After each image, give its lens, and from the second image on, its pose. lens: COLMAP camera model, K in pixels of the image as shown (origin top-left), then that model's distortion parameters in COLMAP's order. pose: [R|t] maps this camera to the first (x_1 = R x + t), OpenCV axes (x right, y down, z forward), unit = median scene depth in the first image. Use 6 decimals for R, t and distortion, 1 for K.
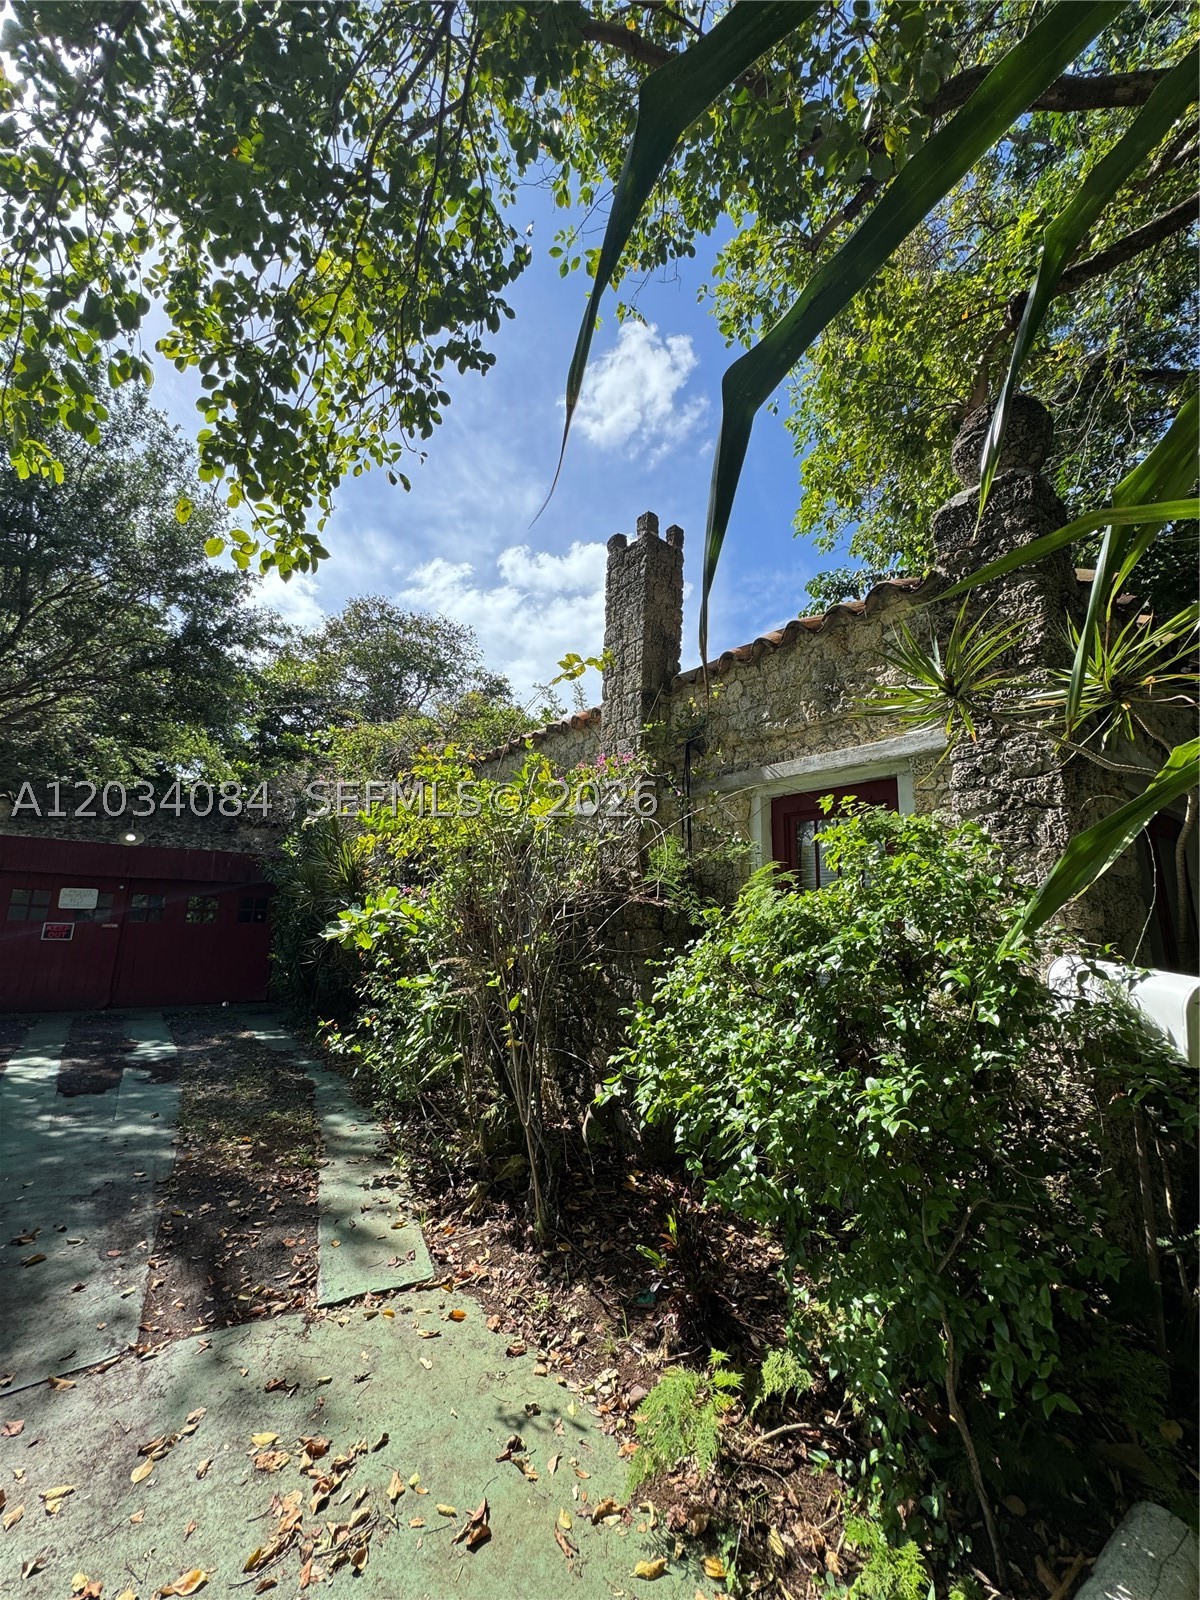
lens RADIAL K [[639.4, 0, 602.9], [0, 639.4, 799.1], [0, 0, 1]] dist [-0.003501, 0.000875]
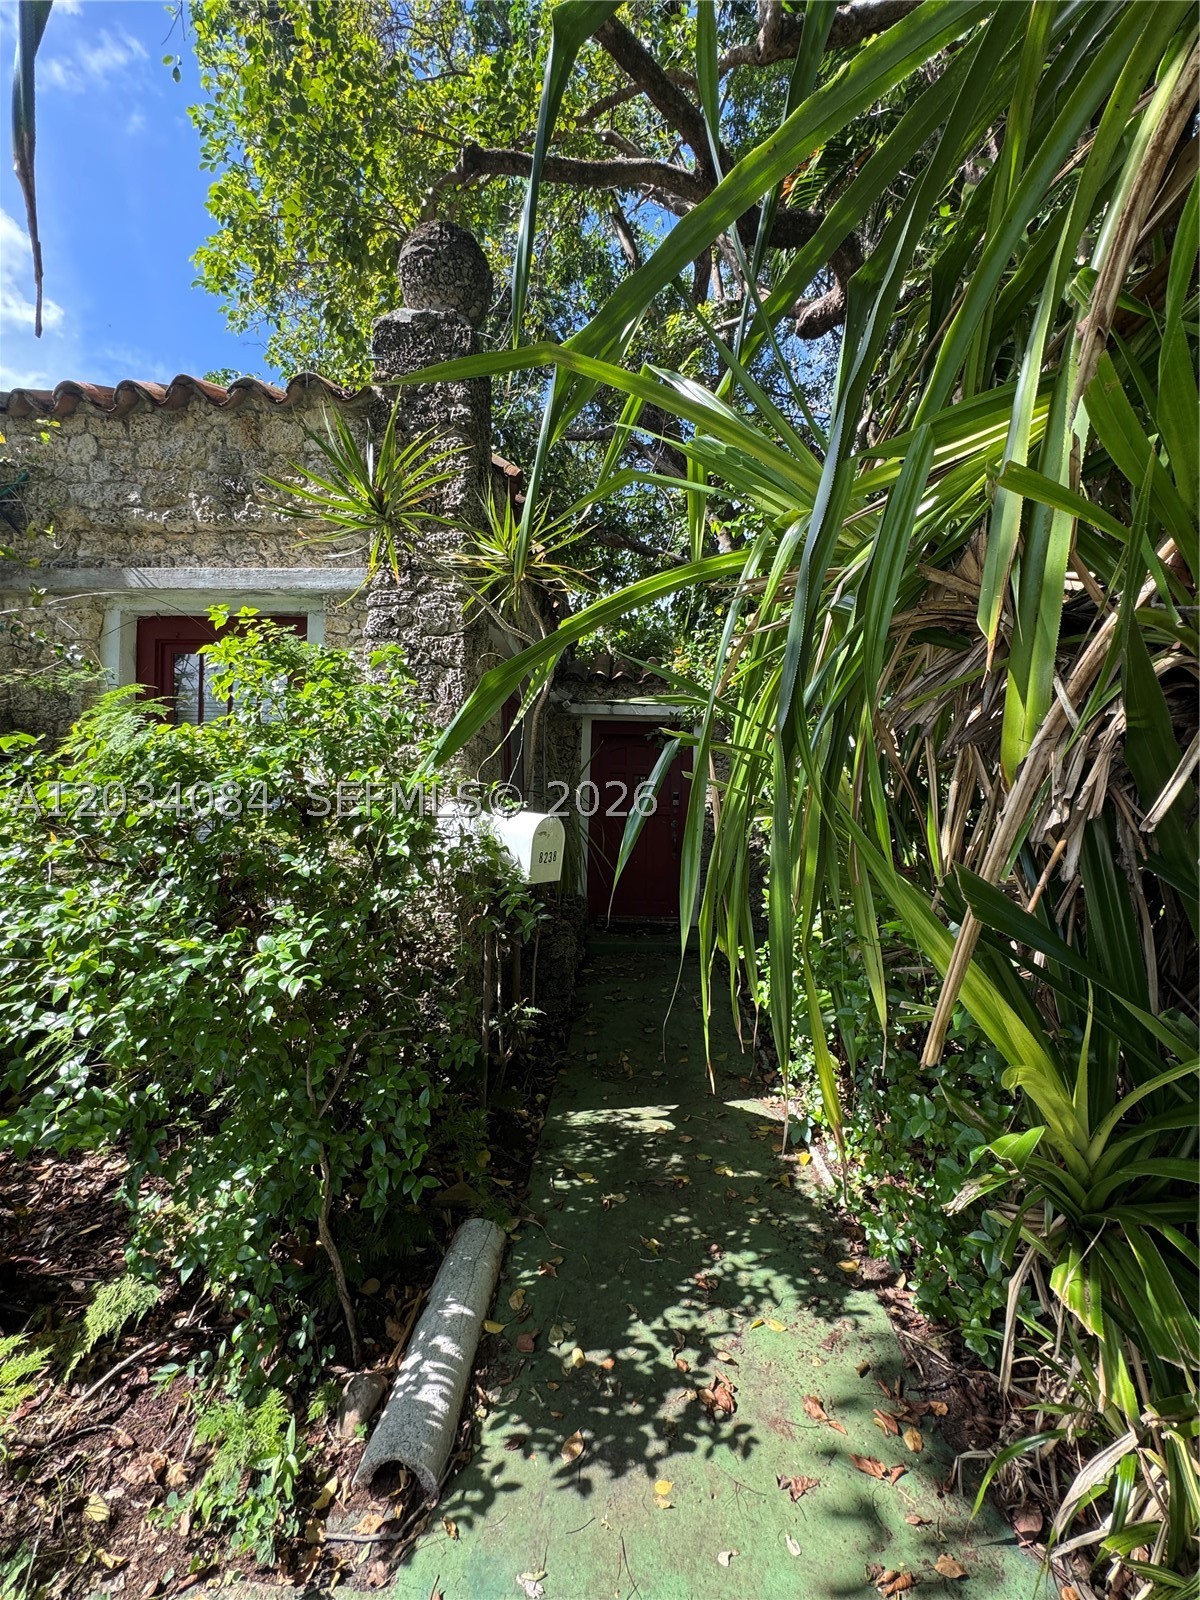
lens RADIAL K [[639.4, 0, 602.9], [0, 639.4, 799.1], [0, 0, 1]] dist [-0.003501, 0.000875]
pose [[0.629584, -0.006696, 0.776904, 0.043609], [-0.139839, 0.982656, 0.121791, 0.081000], [-0.764244, -0.185319, 0.617728, 0.143357]]
